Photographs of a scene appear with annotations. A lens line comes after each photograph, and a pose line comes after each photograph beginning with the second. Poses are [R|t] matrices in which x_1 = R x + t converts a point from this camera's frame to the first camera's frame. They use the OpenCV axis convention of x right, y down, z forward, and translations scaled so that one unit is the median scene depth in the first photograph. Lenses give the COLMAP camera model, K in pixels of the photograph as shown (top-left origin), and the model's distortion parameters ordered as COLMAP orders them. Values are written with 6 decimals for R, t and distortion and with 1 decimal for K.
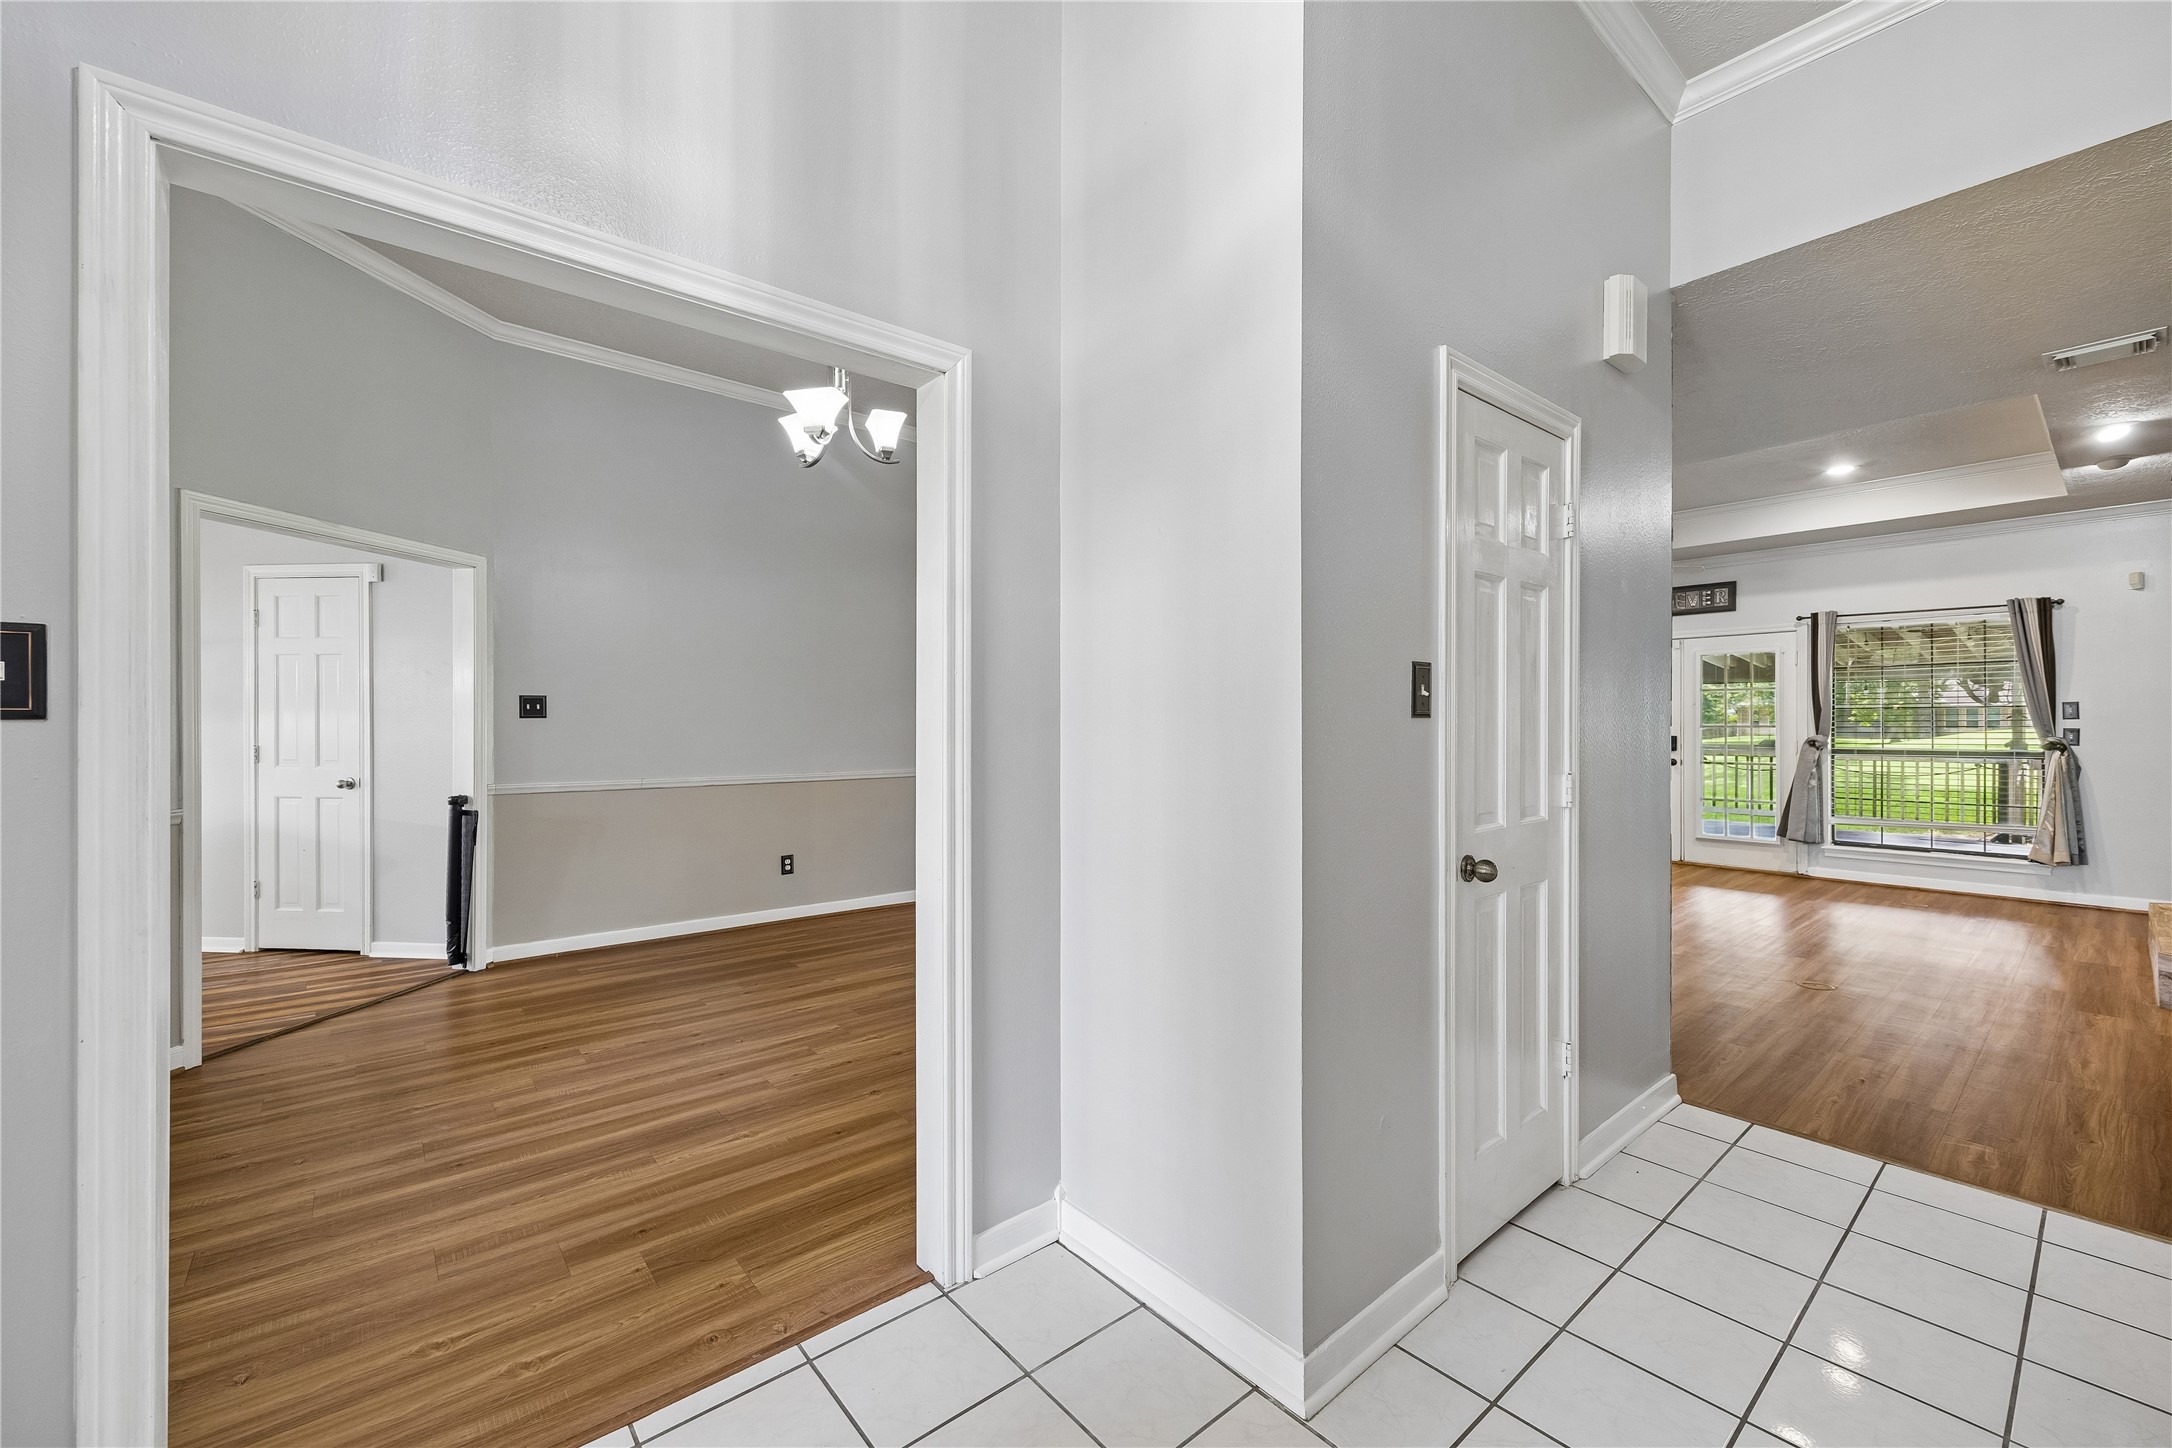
lens RADIAL K [[856.1, 0, 1078.9], [0, 856.1, 726.1], [0, 0, 1]] dist [0.006547, -0.003583]
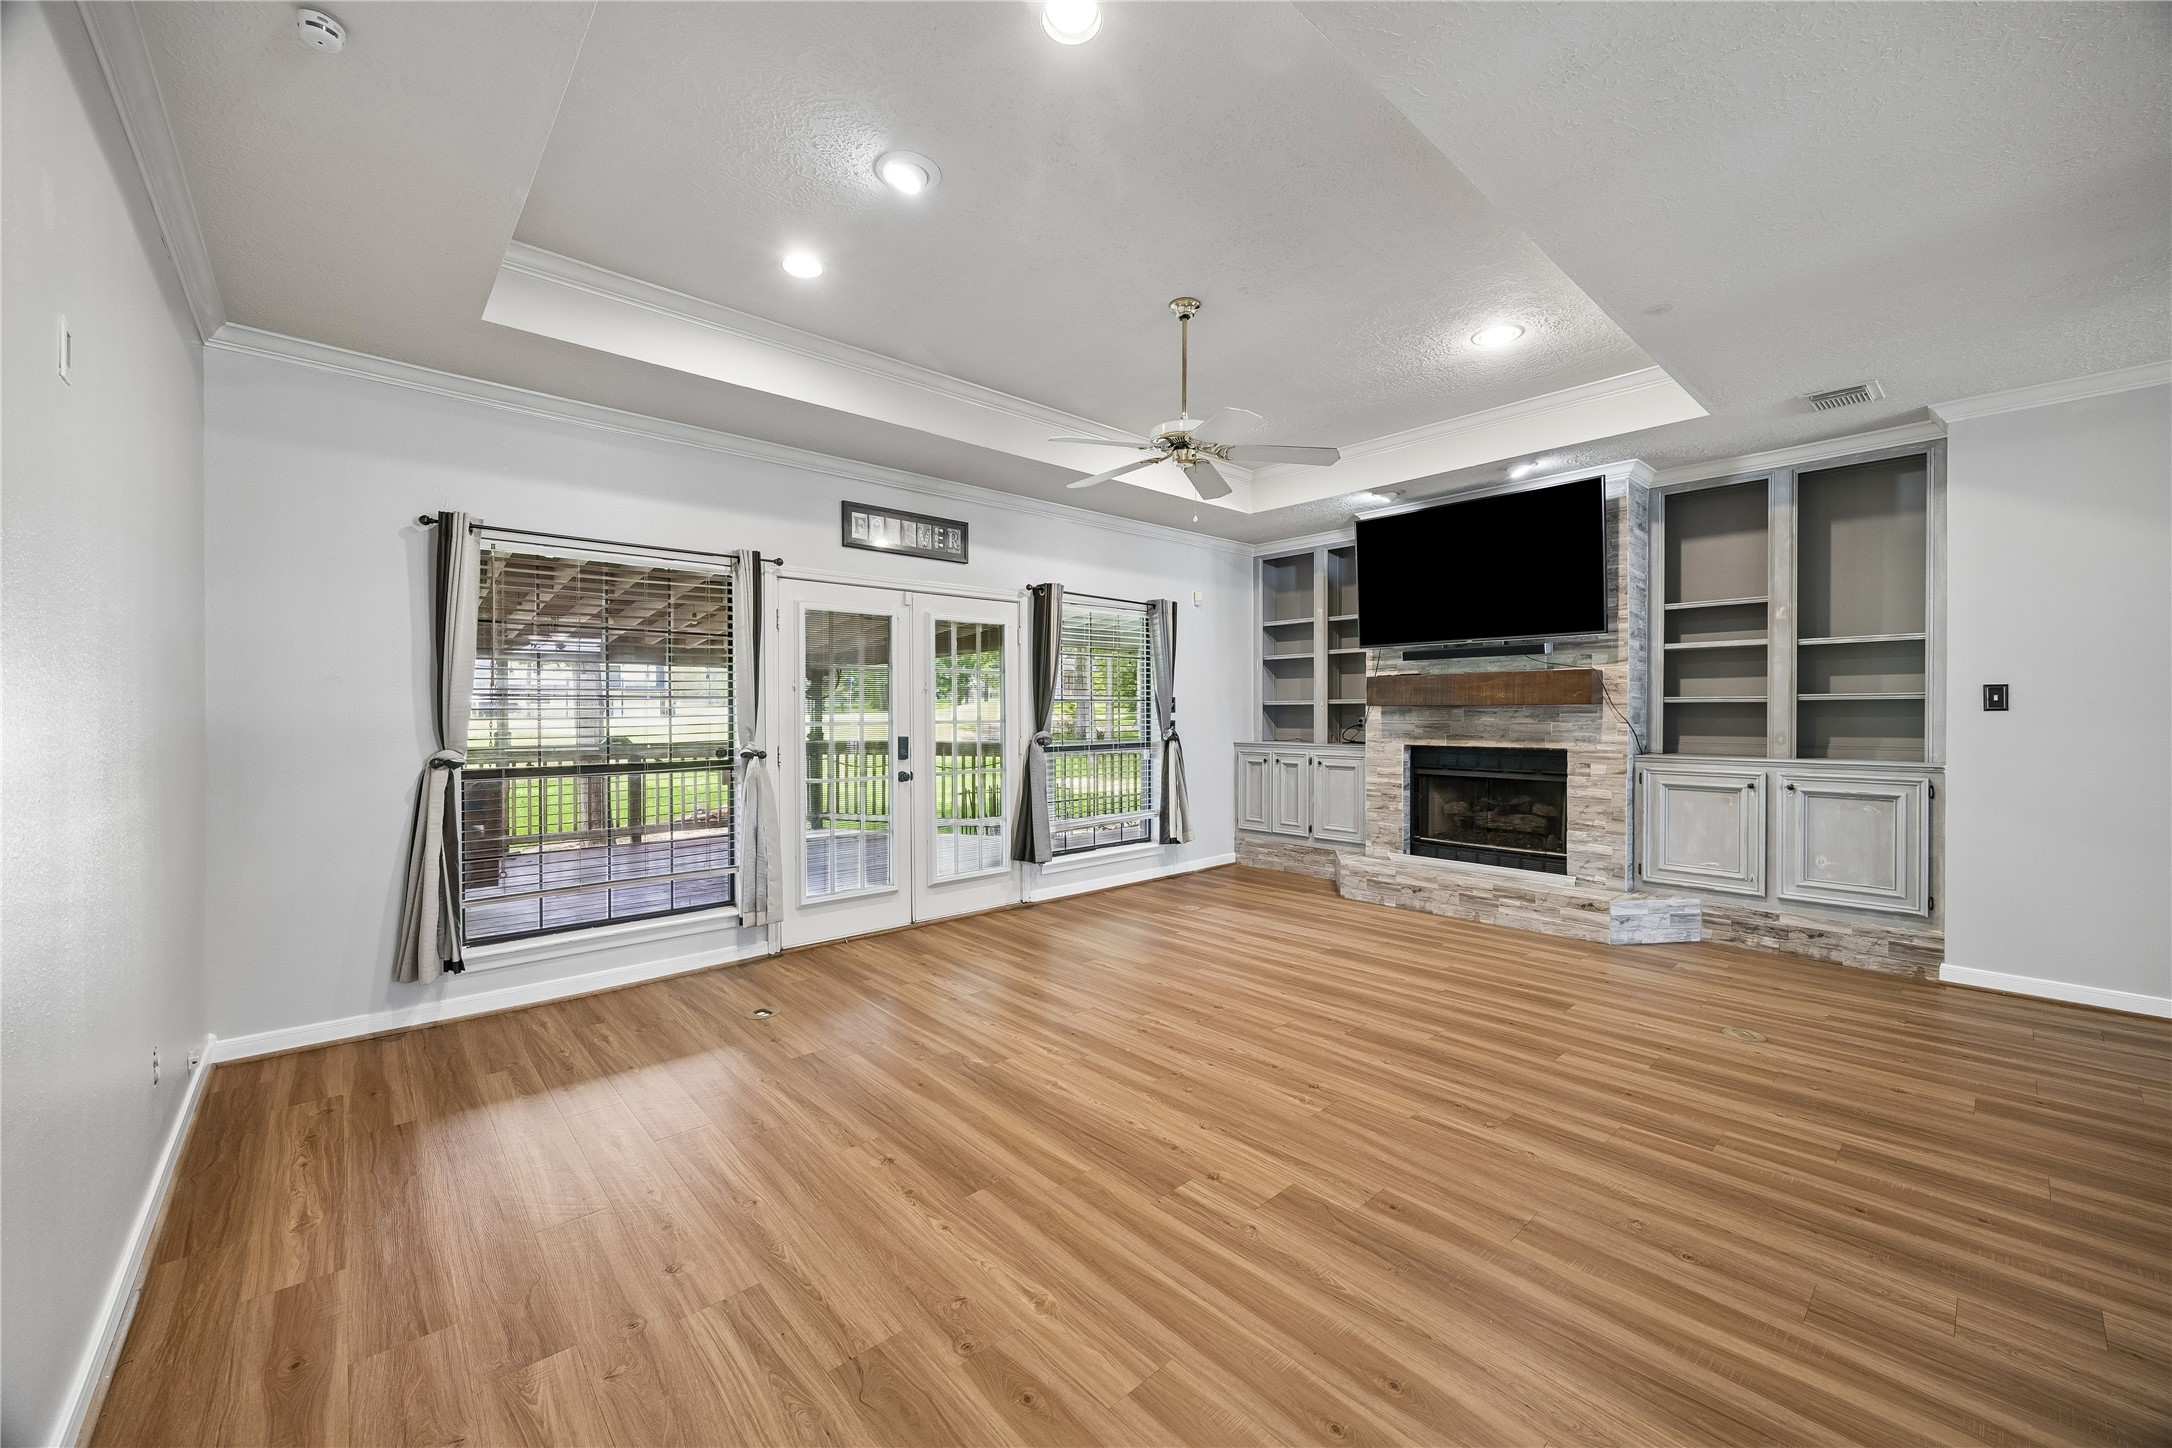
lens RADIAL K [[856.1, 0, 1078.9], [0, 856.1, 726.1], [0, 0, 1]] dist [0.006547, -0.003583]
pose [[-0.065113, -0.014334, 0.997775, 0.083571], [0.005530, 0.999876, 0.014725, -0.017438], [-0.997863, 0.006477, -0.065025, 2.751948]]
